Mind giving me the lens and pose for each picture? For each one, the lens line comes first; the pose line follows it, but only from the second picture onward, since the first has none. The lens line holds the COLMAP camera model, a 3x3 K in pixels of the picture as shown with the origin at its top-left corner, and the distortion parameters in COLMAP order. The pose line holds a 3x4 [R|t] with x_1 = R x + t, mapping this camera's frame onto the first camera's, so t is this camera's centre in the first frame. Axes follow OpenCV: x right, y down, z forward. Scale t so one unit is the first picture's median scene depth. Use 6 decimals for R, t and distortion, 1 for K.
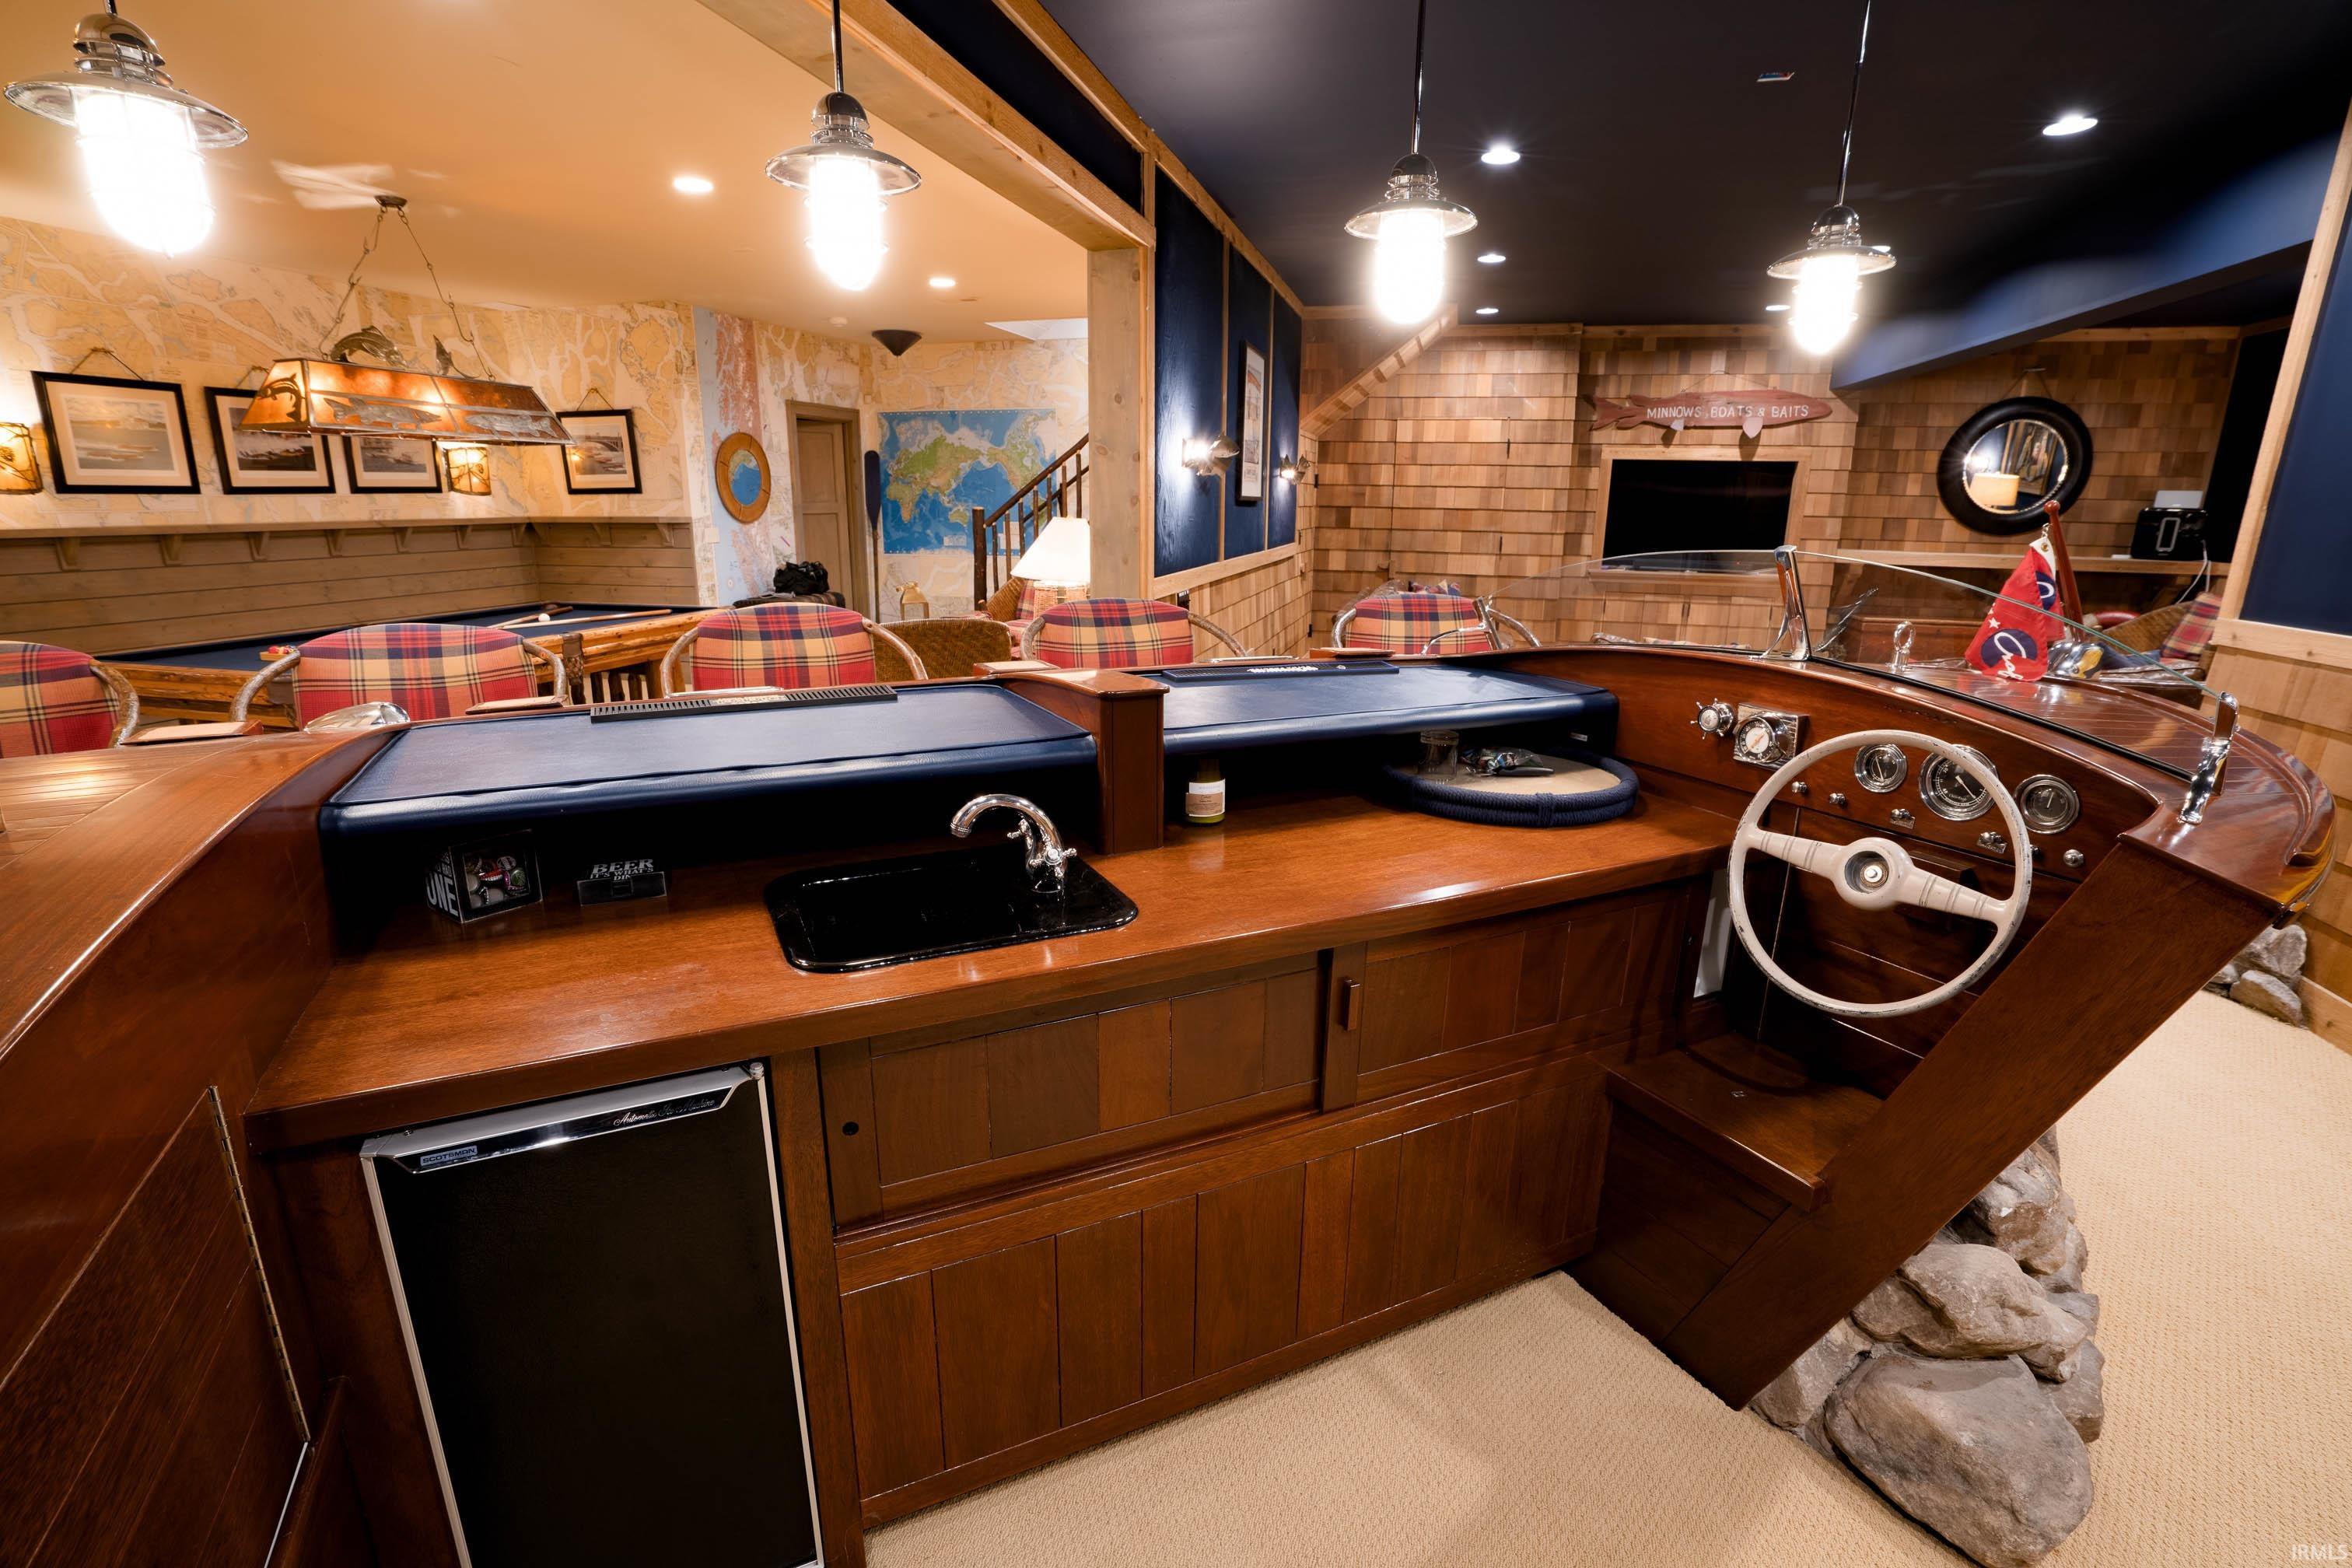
lens RADIAL K [[1104.9, 0, 1170.3], [0, 1104.9, 782.5], [0, 0, 1]] dist [0.000868, 0.000464]
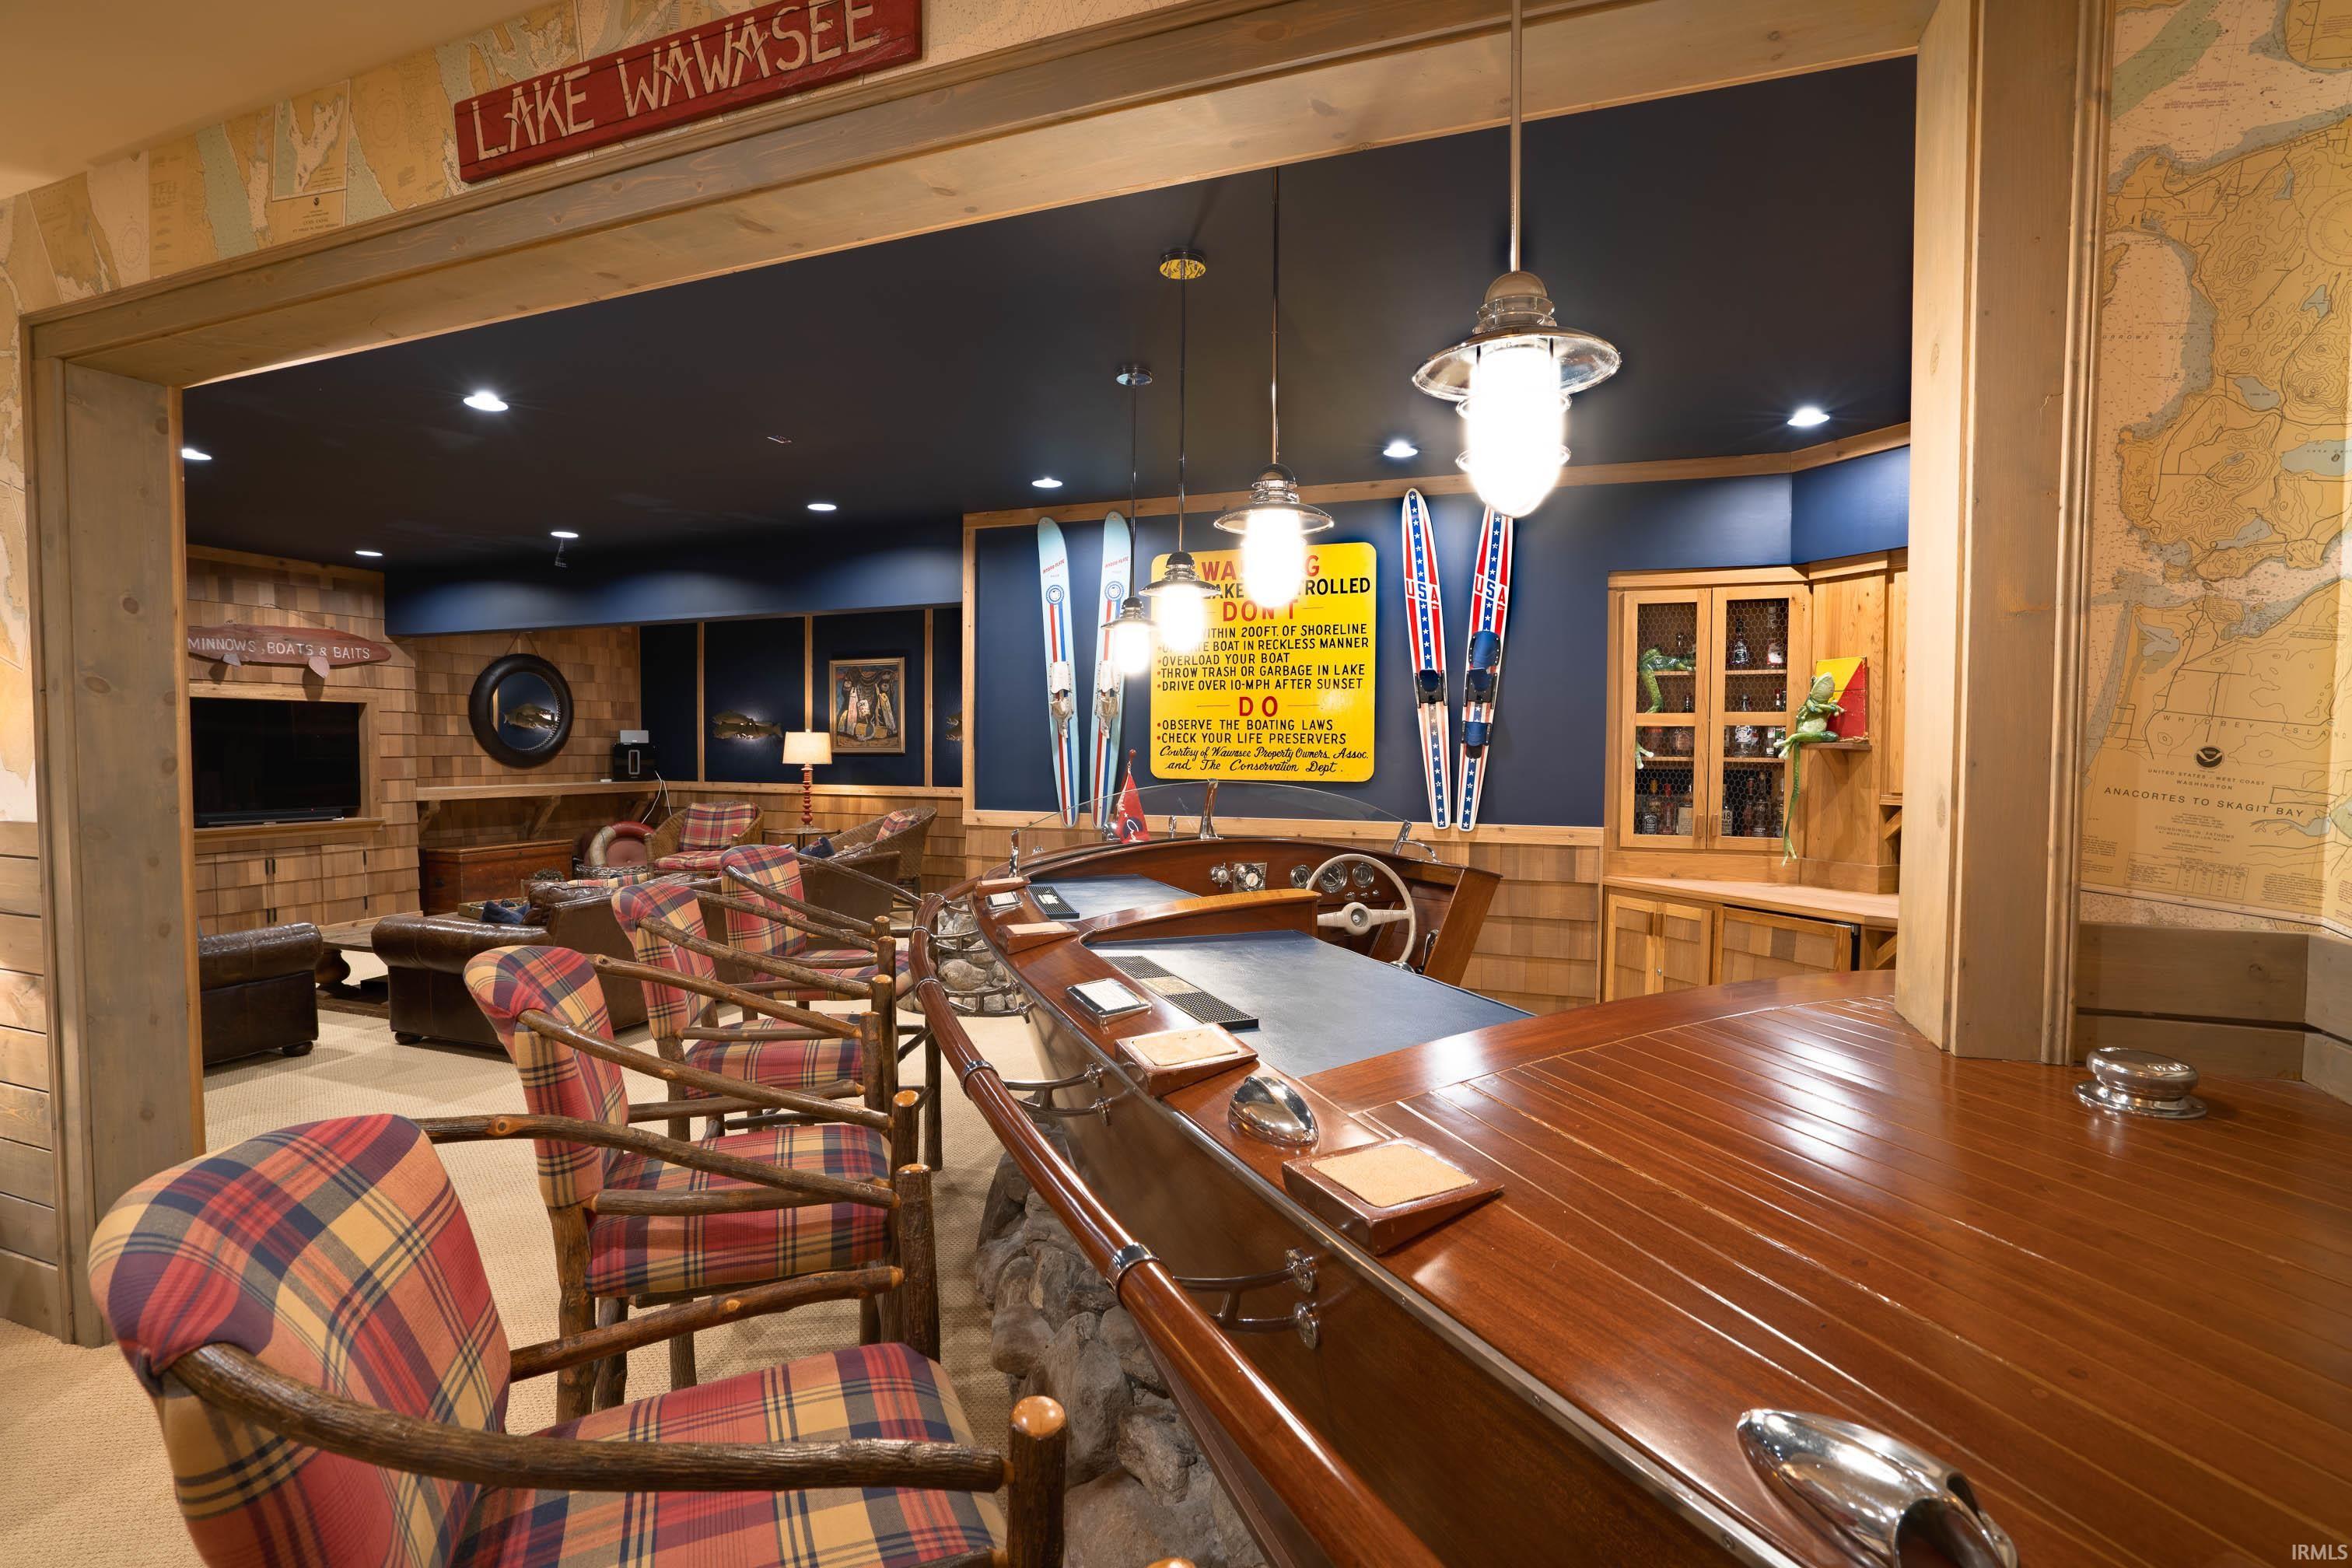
lens RADIAL K [[1104.9, 0, 1170.3], [0, 1104.9, 782.5], [0, 0, 1]] dist [0.000868, 0.000464]
pose [[0.130533, -0.053477, 0.990001, -0.307657], [0.253018, 0.967277, 0.018889, -0.061662], [-0.958615, 0.248022, 0.139792, 0.202000]]
